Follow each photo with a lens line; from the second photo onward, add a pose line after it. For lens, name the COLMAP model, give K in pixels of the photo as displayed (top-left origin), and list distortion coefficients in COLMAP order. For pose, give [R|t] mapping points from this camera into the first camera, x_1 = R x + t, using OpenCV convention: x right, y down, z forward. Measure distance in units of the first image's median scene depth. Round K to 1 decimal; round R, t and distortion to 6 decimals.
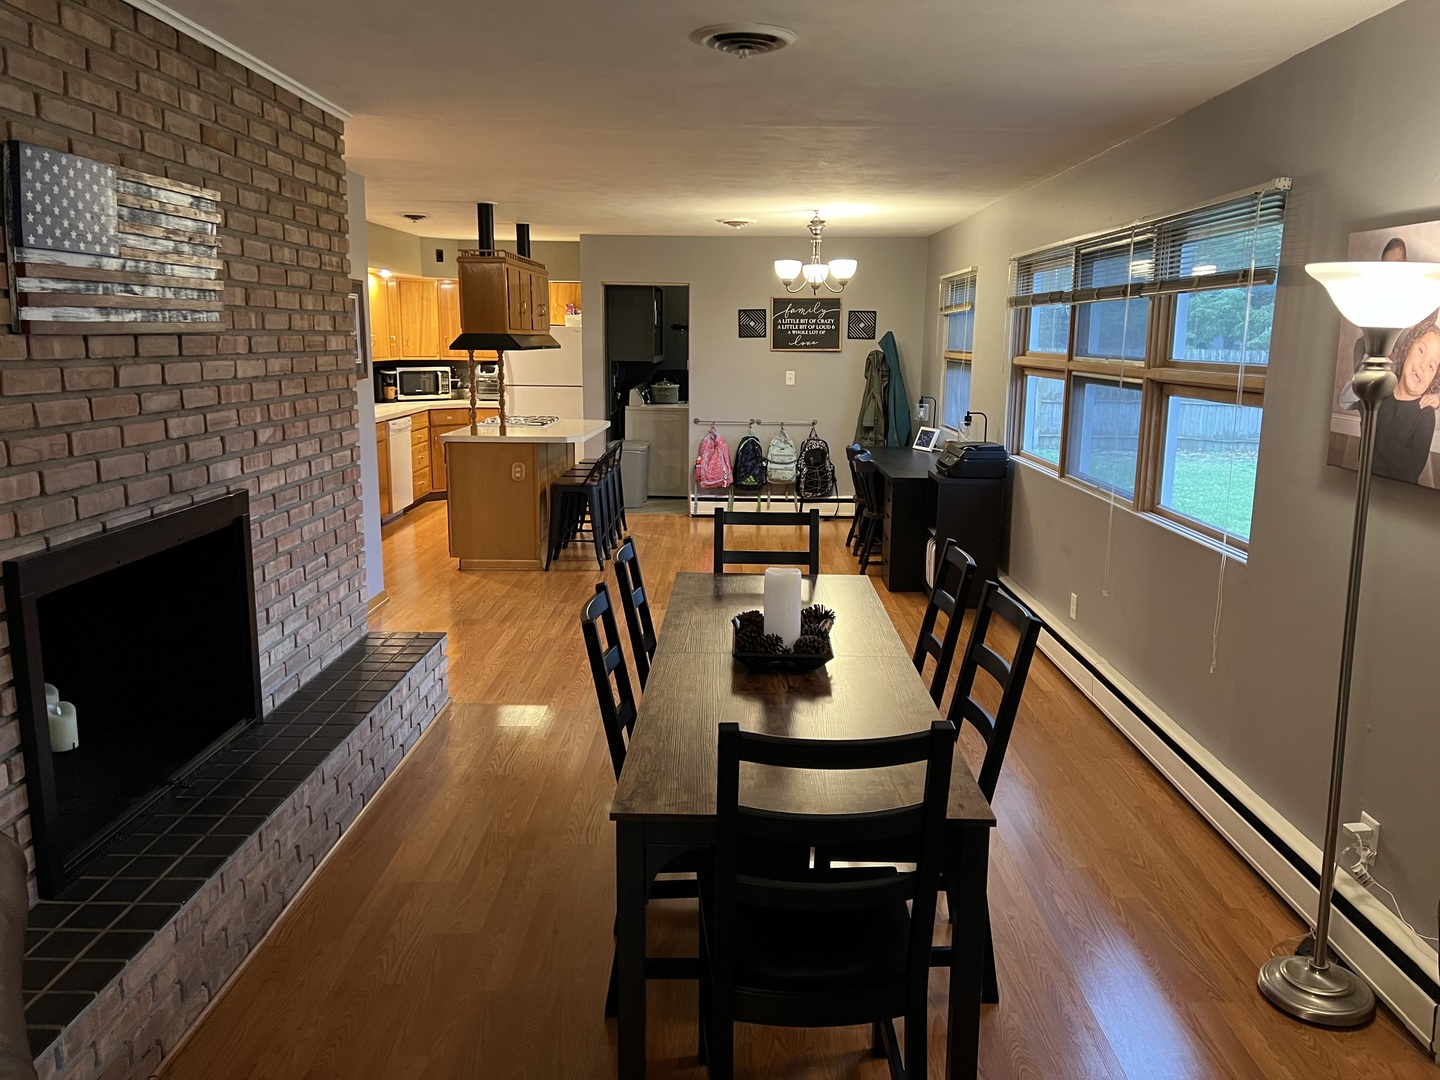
lens RADIAL K [[1080.5, 0, 706.4], [0, 1080.5, 542.2], [0, 0, 1]] dist [0.056402, -0.040338]
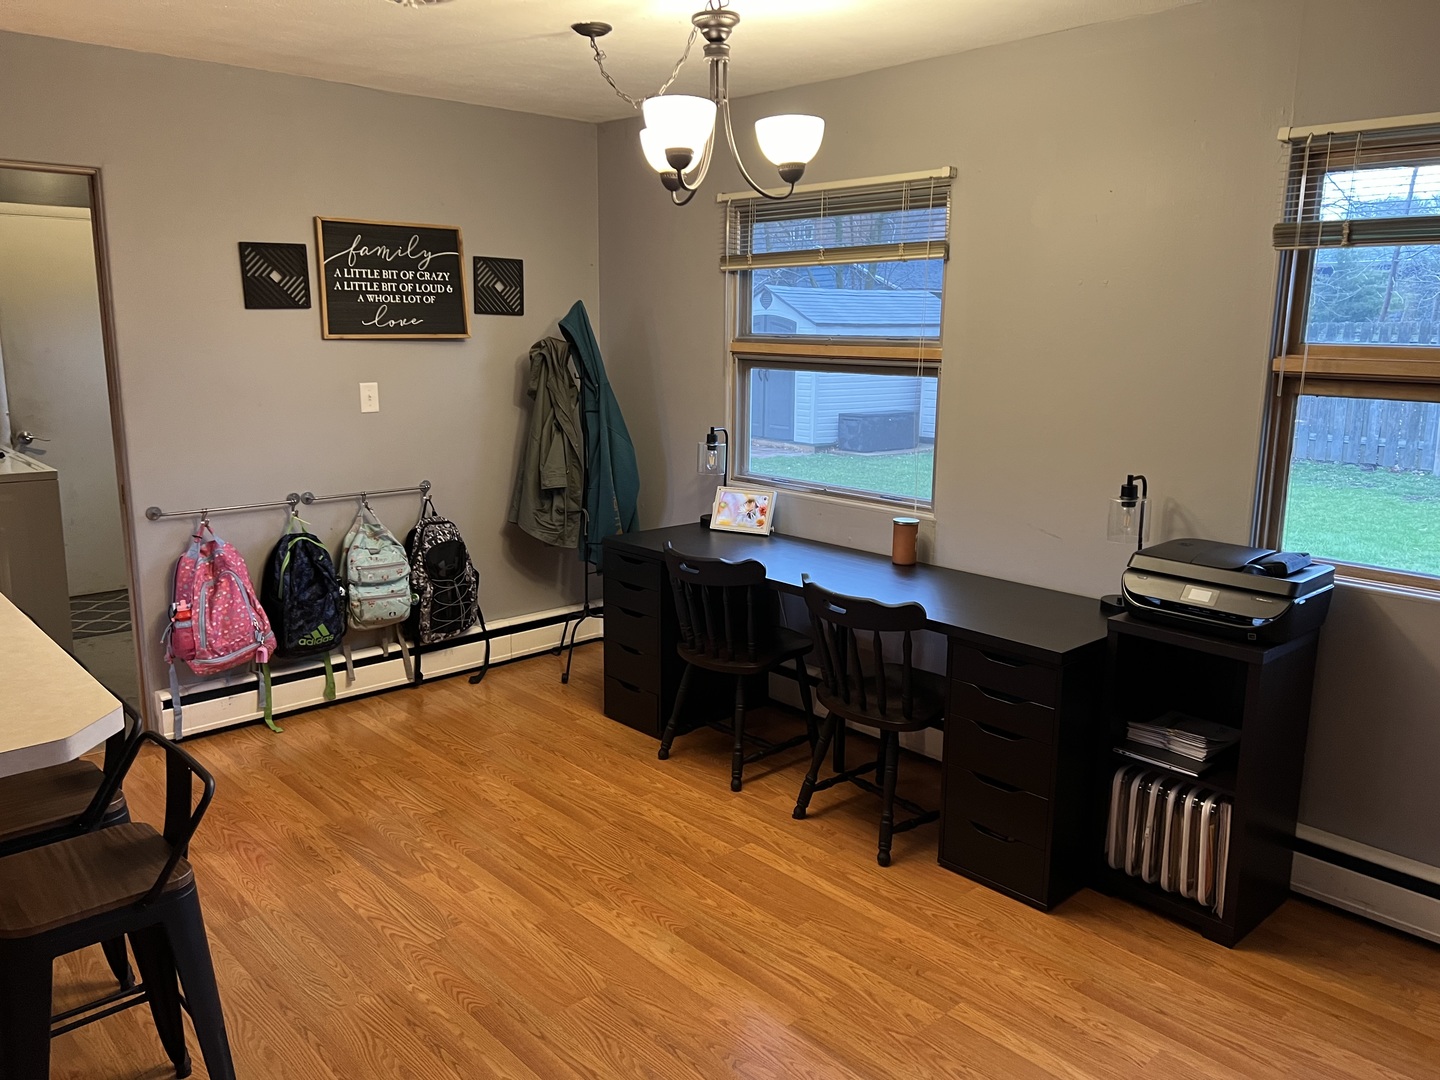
lens RADIAL K [[1080.5, 0, 751.7], [0, 1080.5, 533.3], [0, 0, 1]] dist [0.056402, -0.040338]
pose [[0.706293, -0.135413, 0.694848, -0.139650], [0.126078, 0.989904, 0.064760, -0.105876], [-0.696602, 0.041865, 0.716235, 0.566246]]
